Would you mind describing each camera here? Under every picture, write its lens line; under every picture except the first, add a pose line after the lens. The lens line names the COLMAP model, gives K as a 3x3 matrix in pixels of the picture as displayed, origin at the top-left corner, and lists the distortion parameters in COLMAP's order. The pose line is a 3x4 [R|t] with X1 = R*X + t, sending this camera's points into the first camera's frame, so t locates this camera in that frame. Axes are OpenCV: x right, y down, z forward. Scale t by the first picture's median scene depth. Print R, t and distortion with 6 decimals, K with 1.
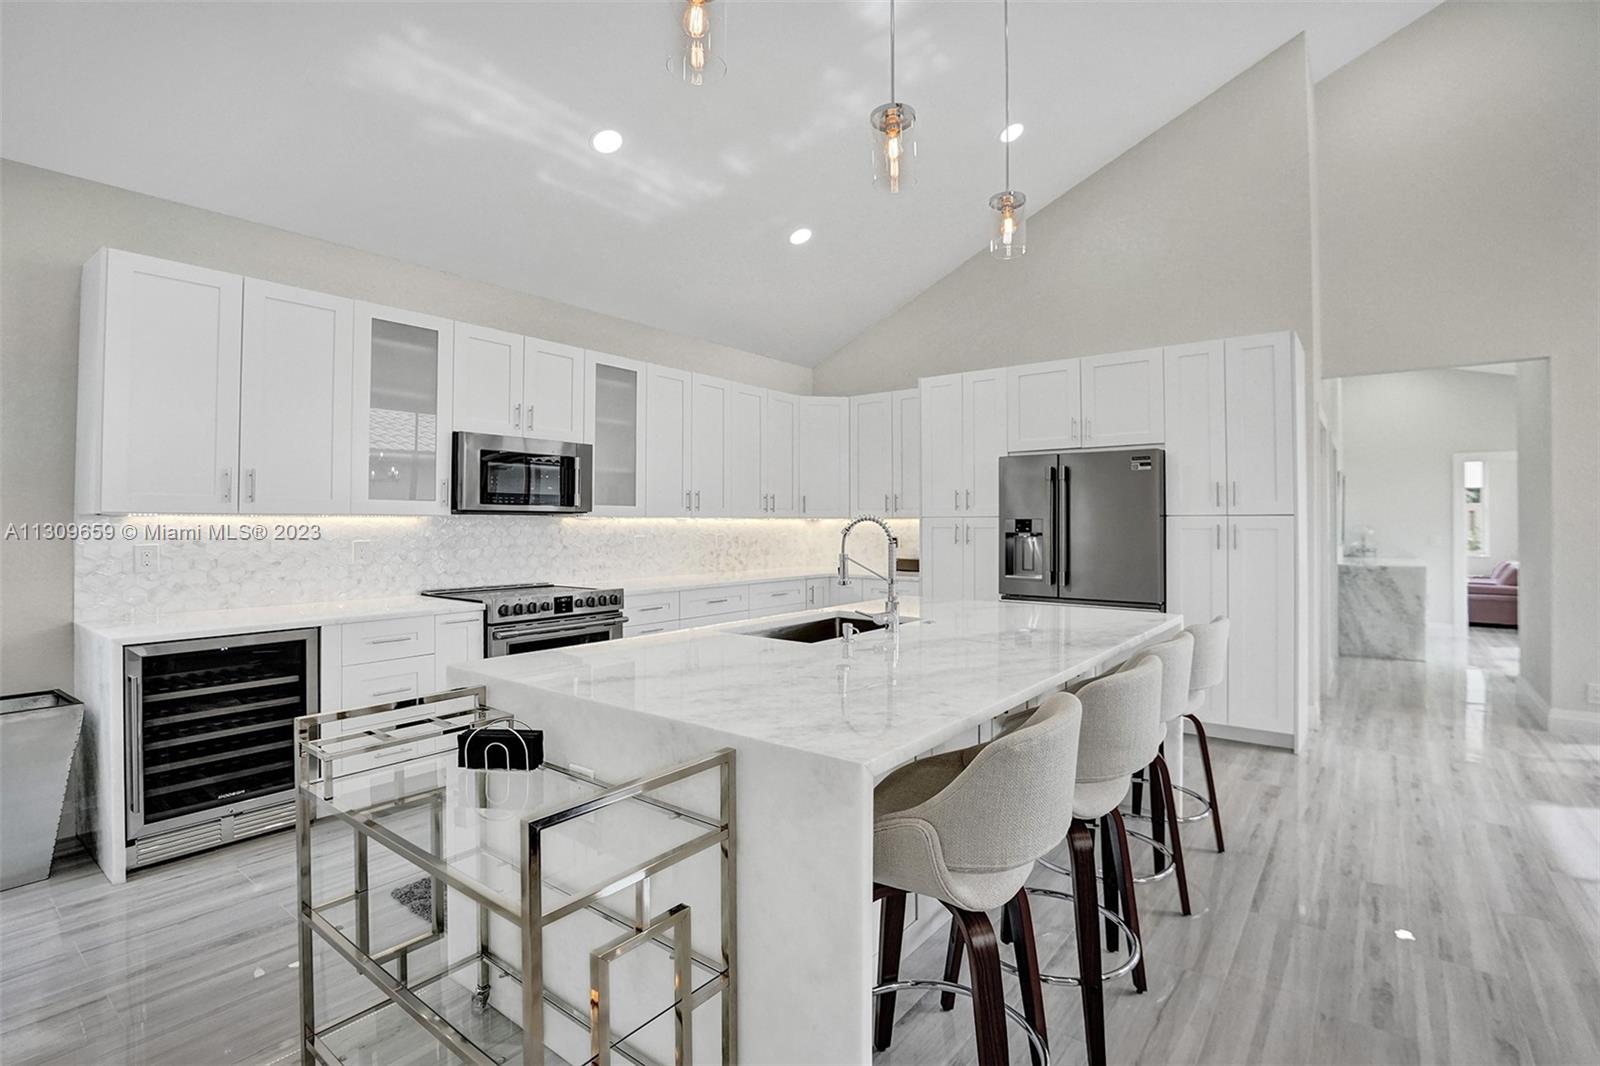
lens RADIAL K [[747.4, 0, 807.3], [0, 747.4, 524.8], [0, 0, 1]] dist [-0.035466, 0.005596]
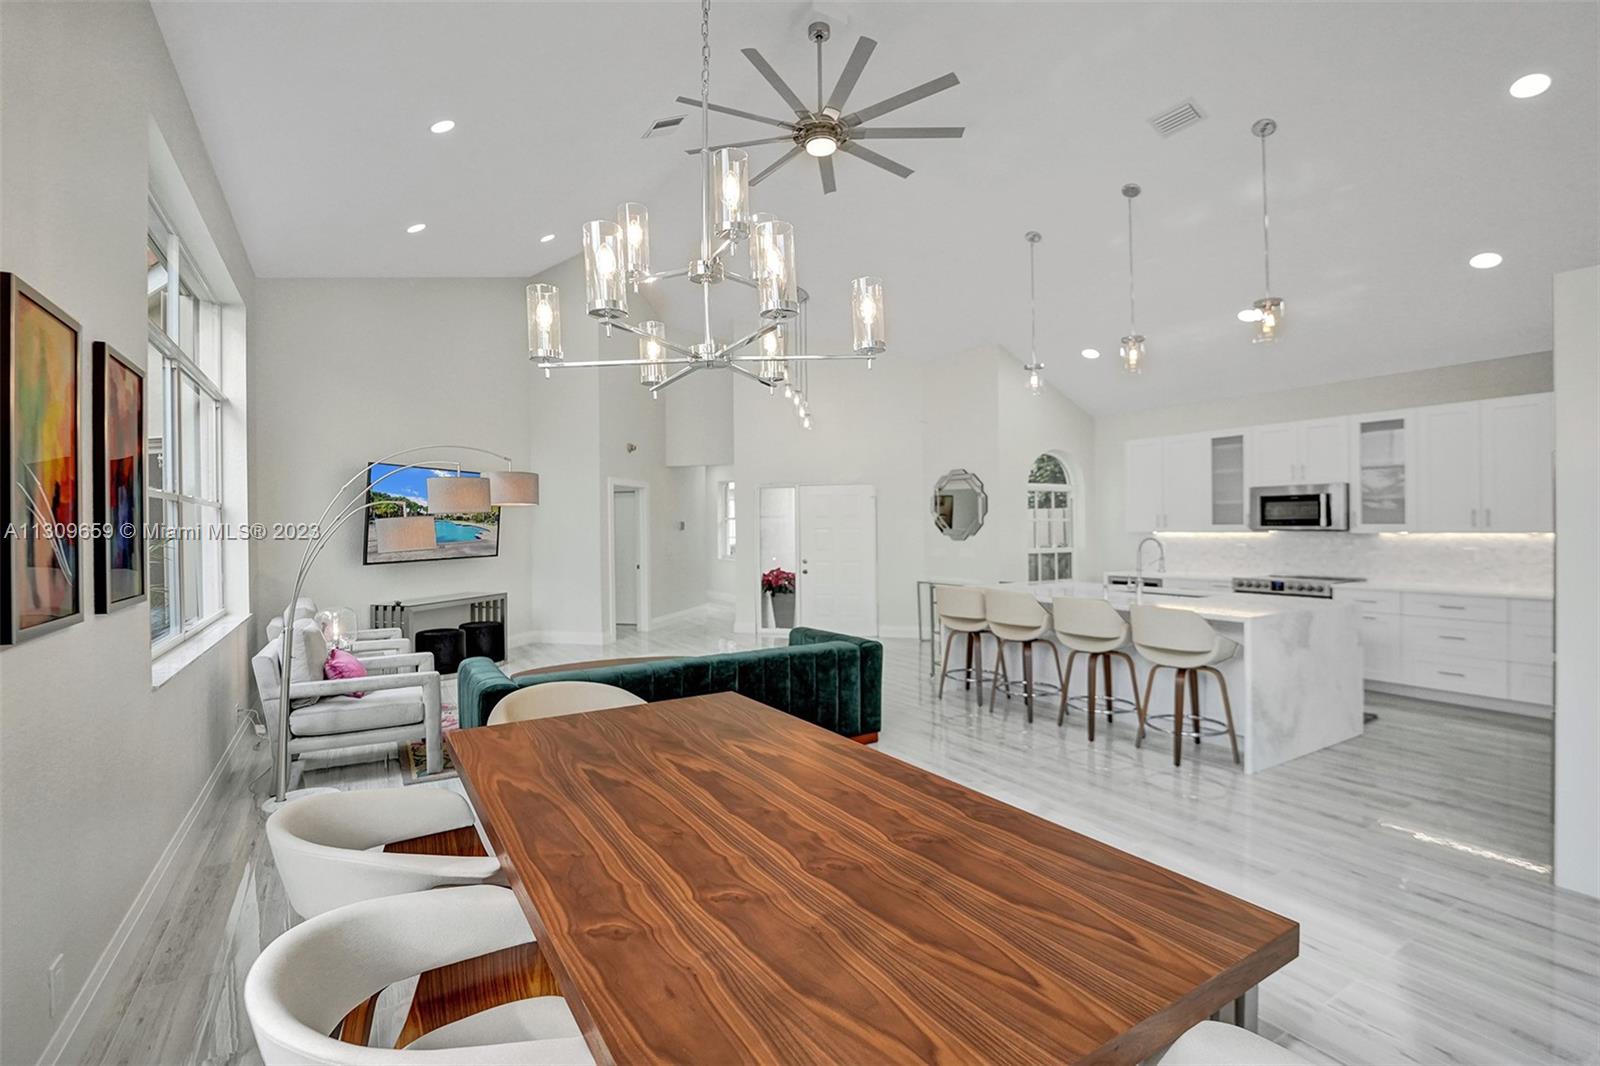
lens RADIAL K [[747.4, 0, 801.5], [0, 747.4, 529.8], [0, 0, 1]] dist [-0.035466, 0.005596]
pose [[-0.357037, 0.002241, -0.934088, 1.420440], [0.000405, 0.999997, 0.002245, -0.020377], [0.934090, 0.000423, -0.357037, 0.529187]]
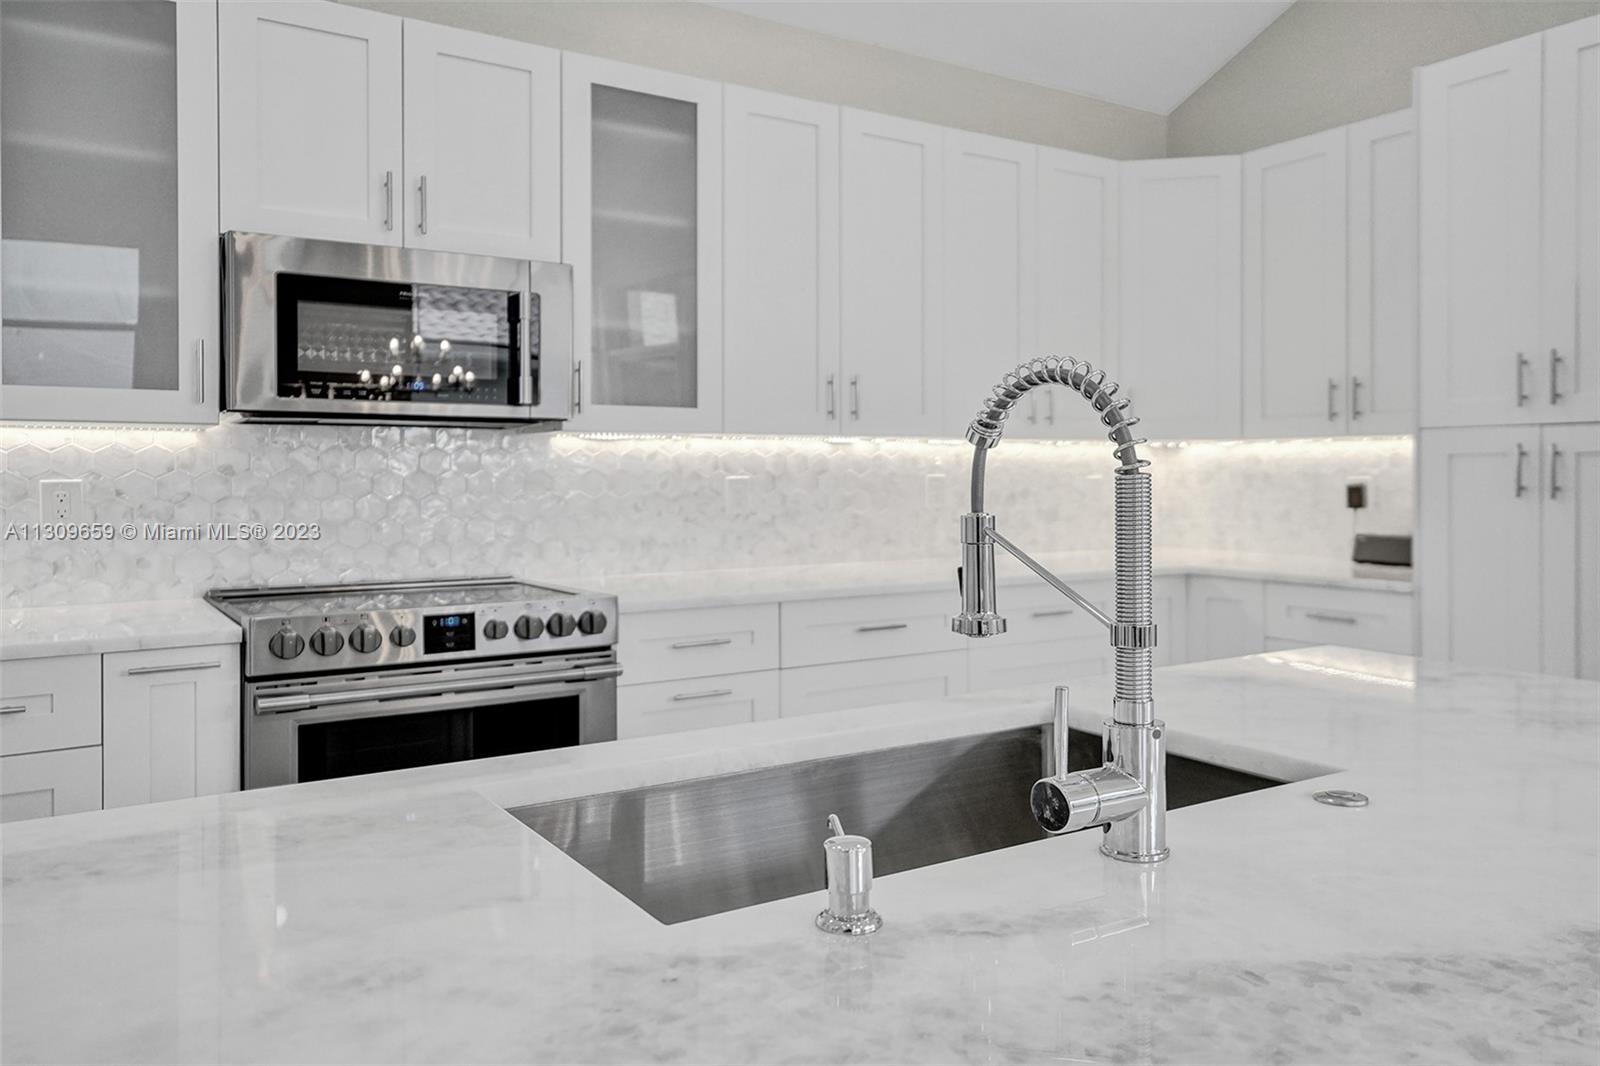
lens RADIAL K [[1208.0, 0, 826.9], [0, 1208.0, 480.1], [0, 0, 1]] dist [0.021663, 0.001567]
pose [[0.942670, -0.000610, -0.333727, 0.092174], [0.002327, 0.999986, 0.004747, 0.016068], [0.333719, -0.005252, 0.942658, 0.378840]]
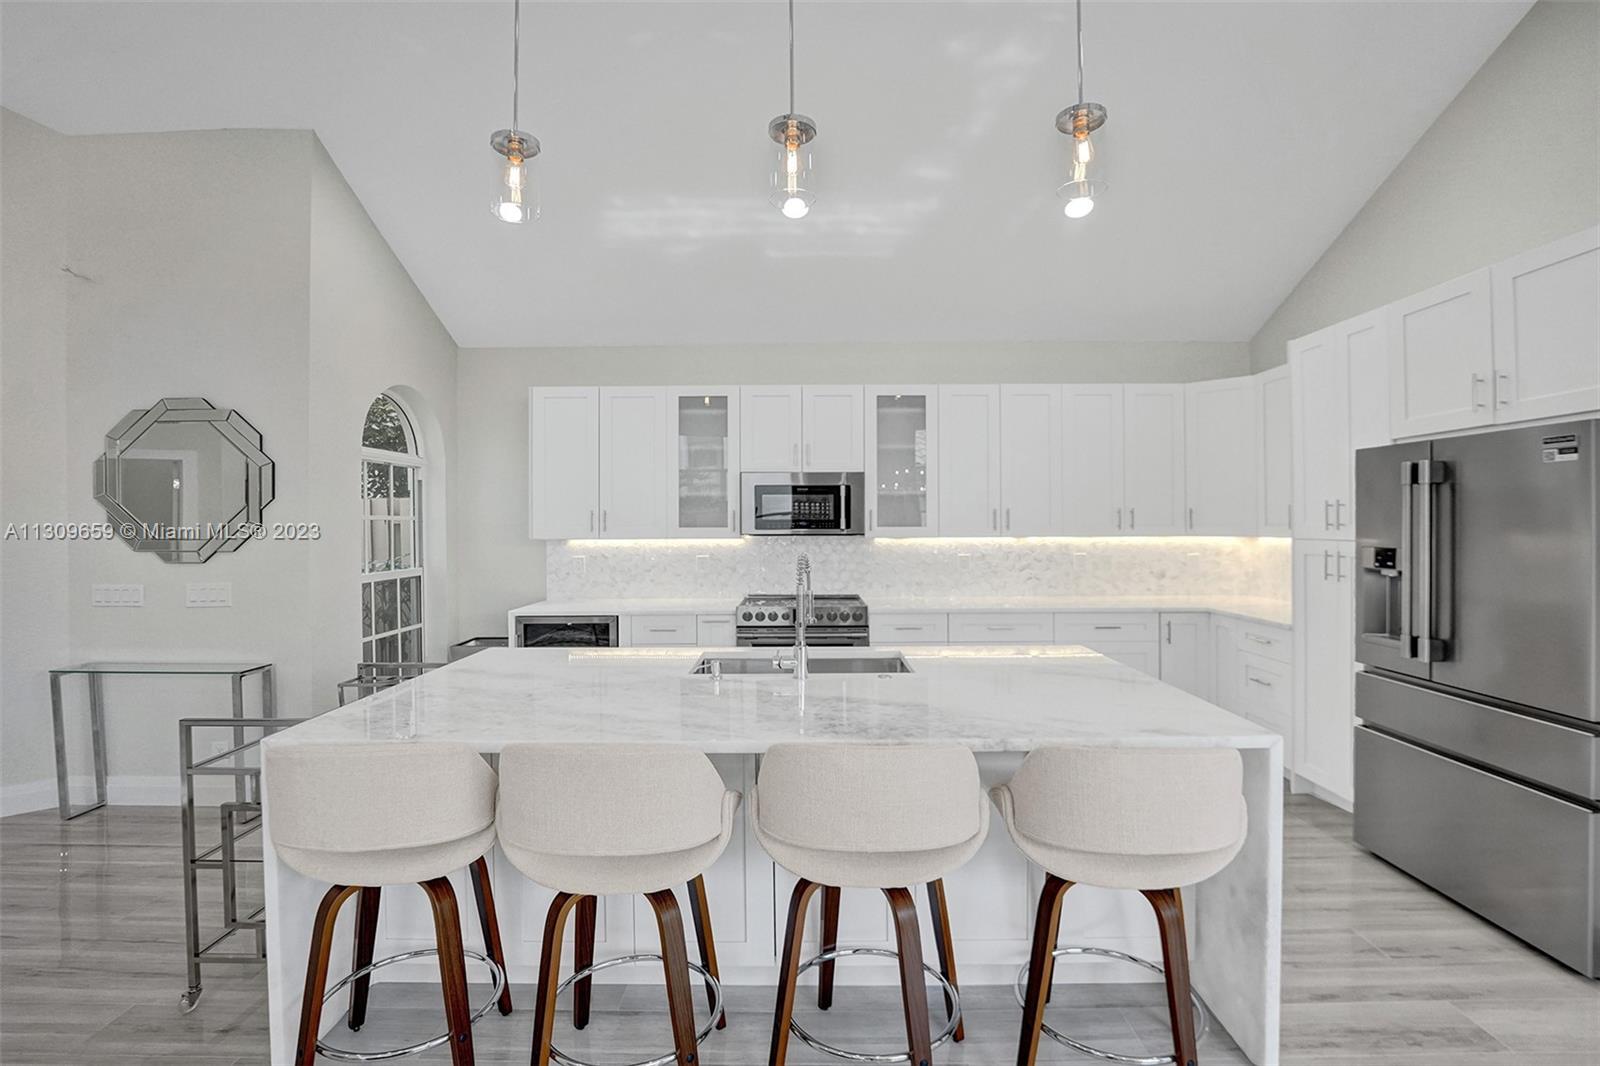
lens RADIAL K [[747.4, 0, 825.4], [0, 747.4, 531.6], [0, 0, 1]] dist [-0.035466, 0.005596]
pose [[0.614727, 0.006550, -0.788713, 0.545481], [0.001775, 0.999951, 0.009689, -0.031641], [0.788738, -0.007356, 0.614686, 0.282731]]
